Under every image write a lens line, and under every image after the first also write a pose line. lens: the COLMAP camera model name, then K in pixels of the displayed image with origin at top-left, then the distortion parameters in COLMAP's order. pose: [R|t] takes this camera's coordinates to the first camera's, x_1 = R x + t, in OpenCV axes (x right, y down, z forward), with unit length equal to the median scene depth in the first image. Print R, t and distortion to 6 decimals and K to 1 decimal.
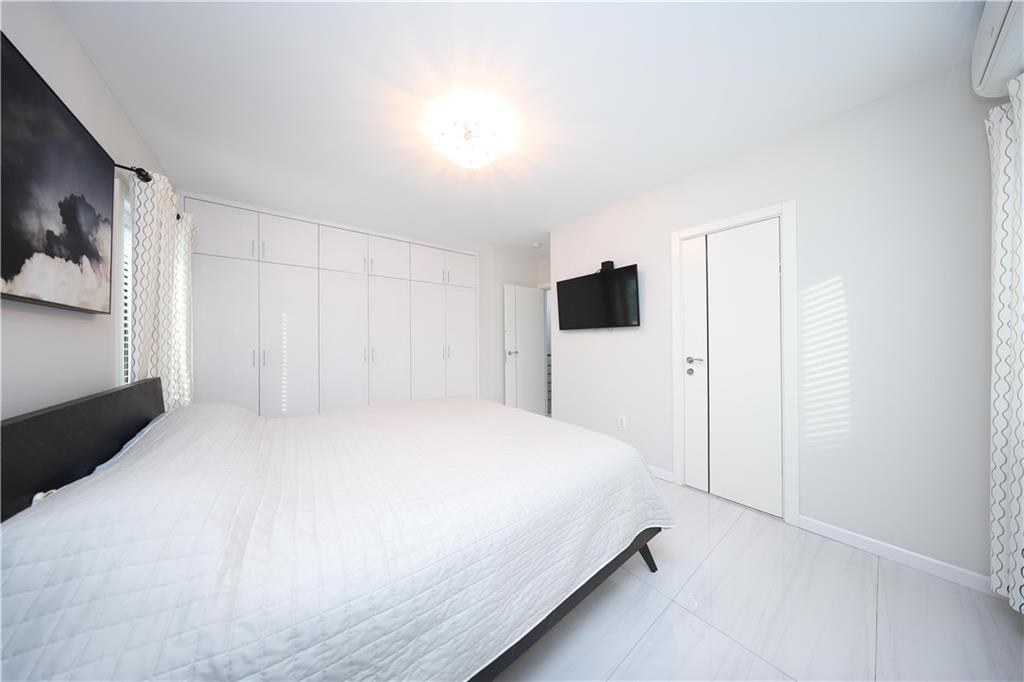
lens RADIAL K [[298.4, 0, 514.4], [0, 298.4, 340.5], [0, 0, 1]] dist [-0.000053, 0.000001]
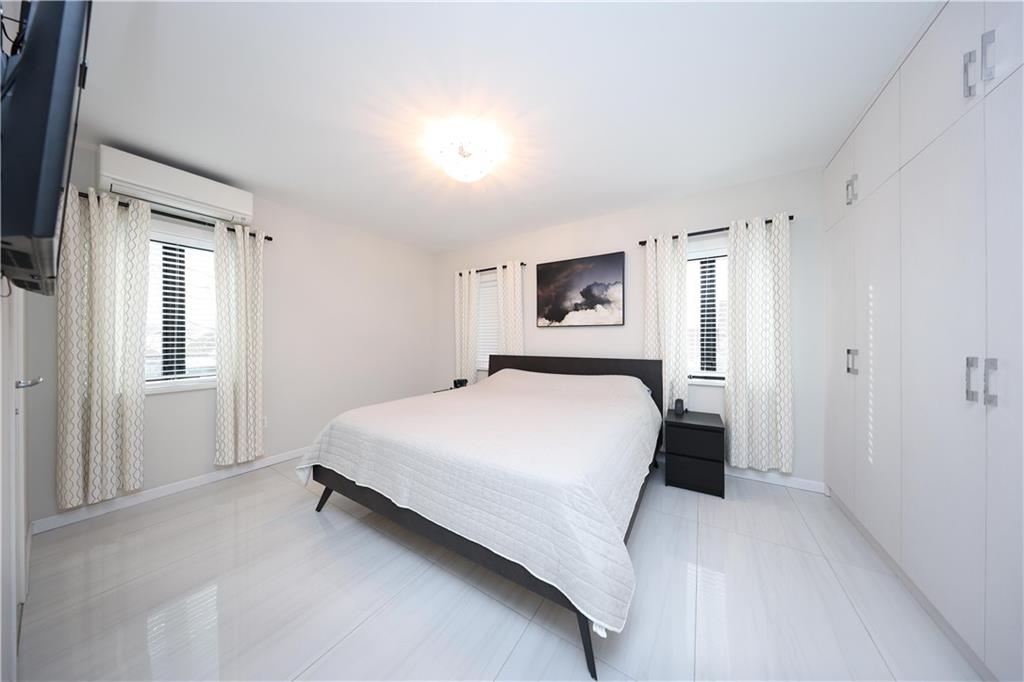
lens RADIAL K [[298.4, 0, 514.4], [0, 298.4, 340.5], [0, 0, 1]] dist [-0.000053, 0.000001]
pose [[-0.947961, 0.005864, -0.318331, 0.052908], [0.005622, 0.999983, 0.001681, 0.014685], [0.318335, -0.000196, -0.947978, 2.468076]]
